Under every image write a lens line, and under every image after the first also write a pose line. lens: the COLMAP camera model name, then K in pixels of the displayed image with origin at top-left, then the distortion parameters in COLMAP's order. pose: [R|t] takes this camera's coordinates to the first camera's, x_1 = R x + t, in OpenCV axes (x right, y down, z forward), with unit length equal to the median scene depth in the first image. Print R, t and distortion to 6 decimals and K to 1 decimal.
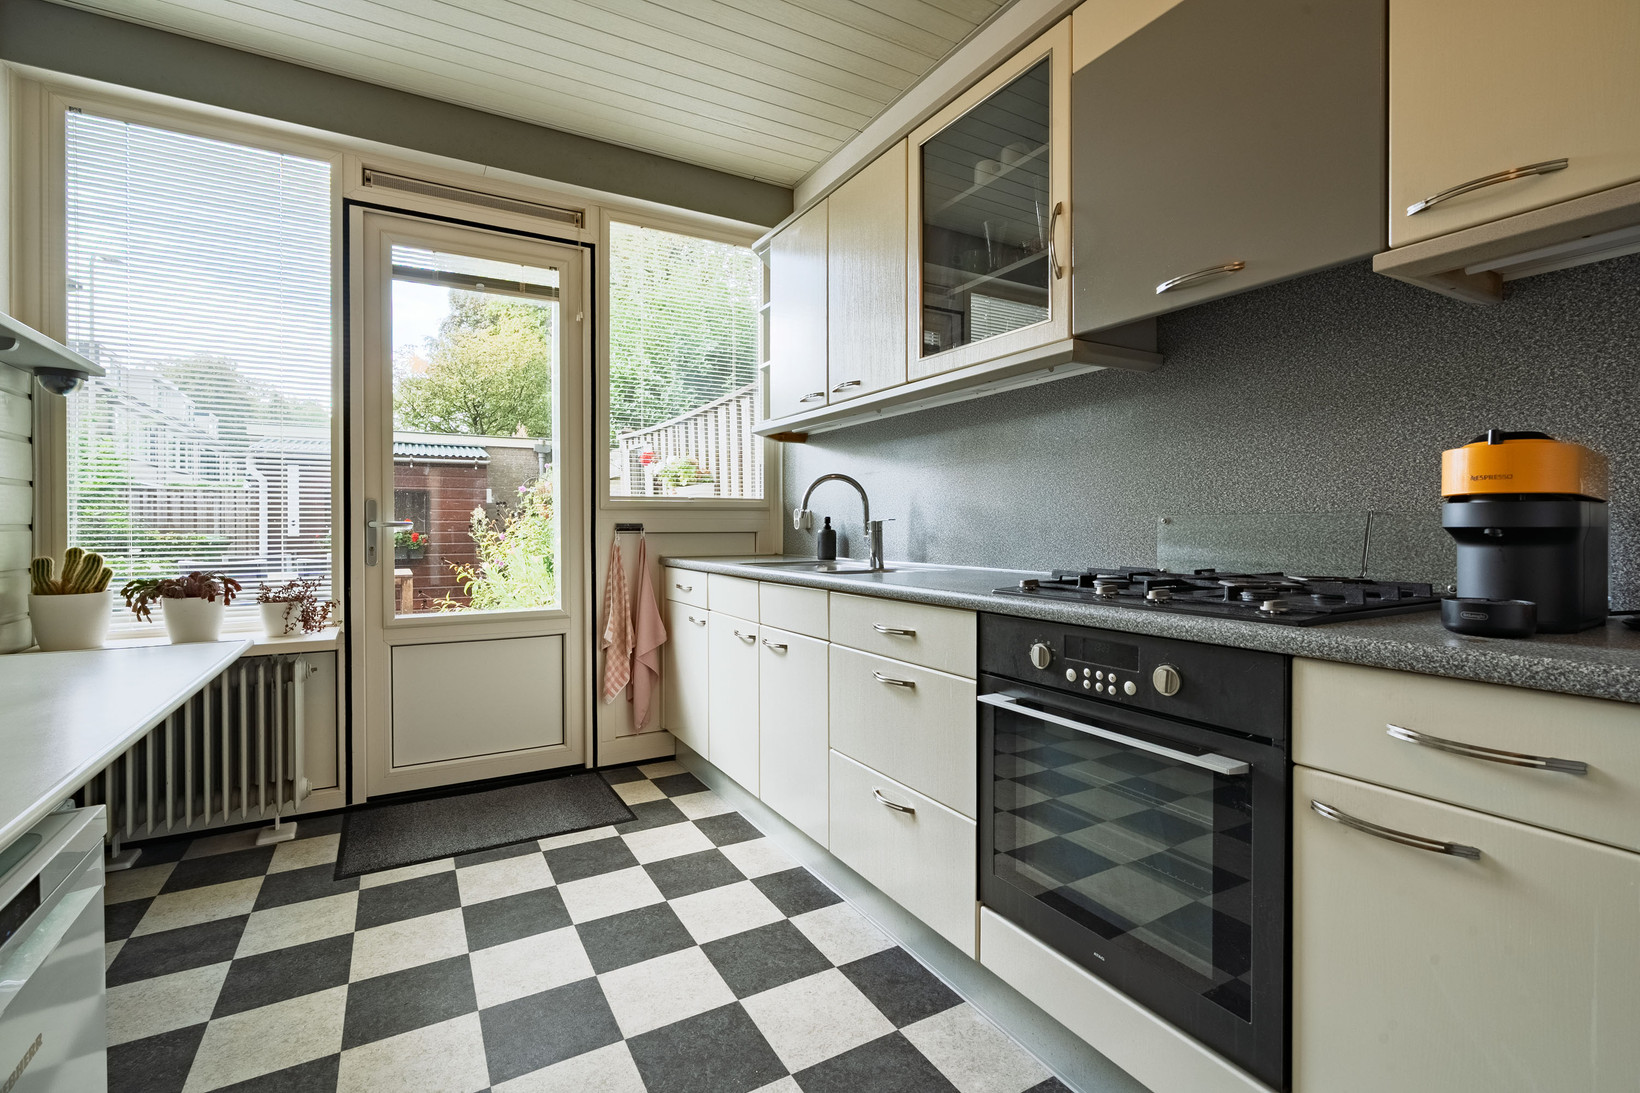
lens RADIAL K [[741.5, 0, 827.1], [0, 741.5, 553.9], [0, 0, 1]] dist [-0.008643, 0.001722]
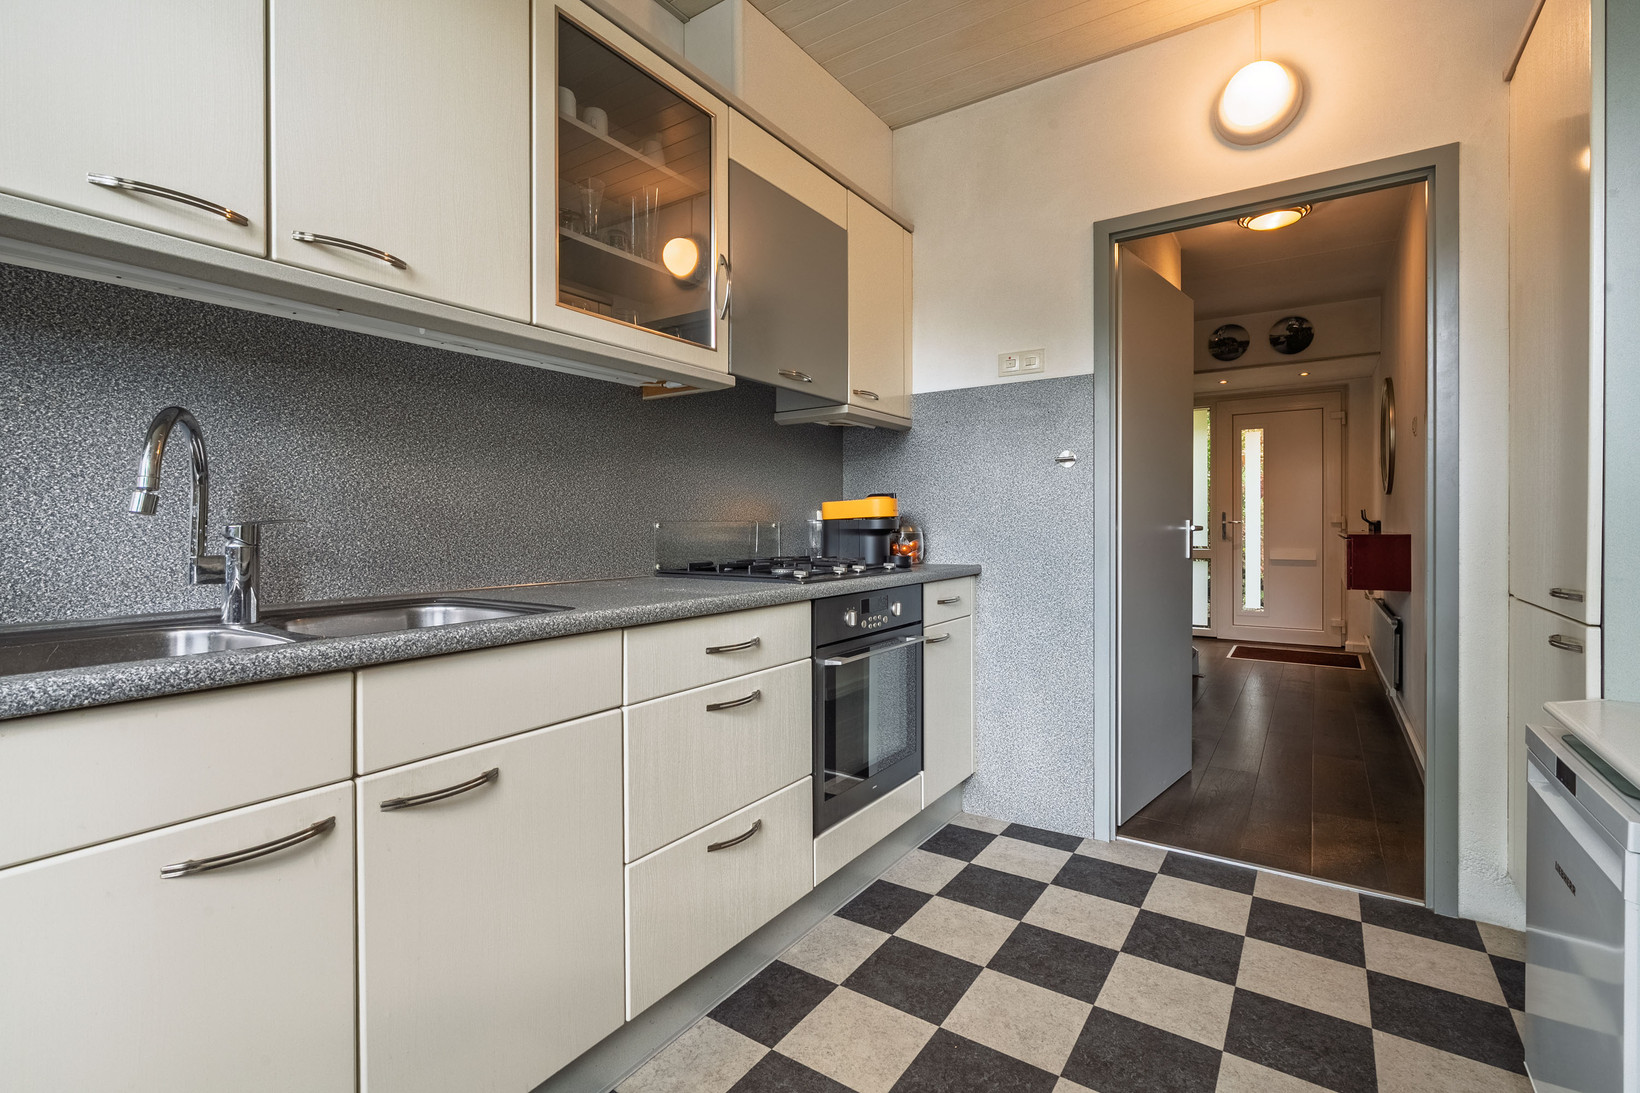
lens RADIAL K [[741.5, 0, 822.7], [0, 741.5, 533.0], [0, 0, 1]] dist [-0.008643, 0.001722]
pose [[-0.435294, -0.000293, 0.900288, -0.573013], [0.043303, 0.998836, 0.021262, -0.035594], [-0.899246, 0.048241, -0.434775, 0.969445]]
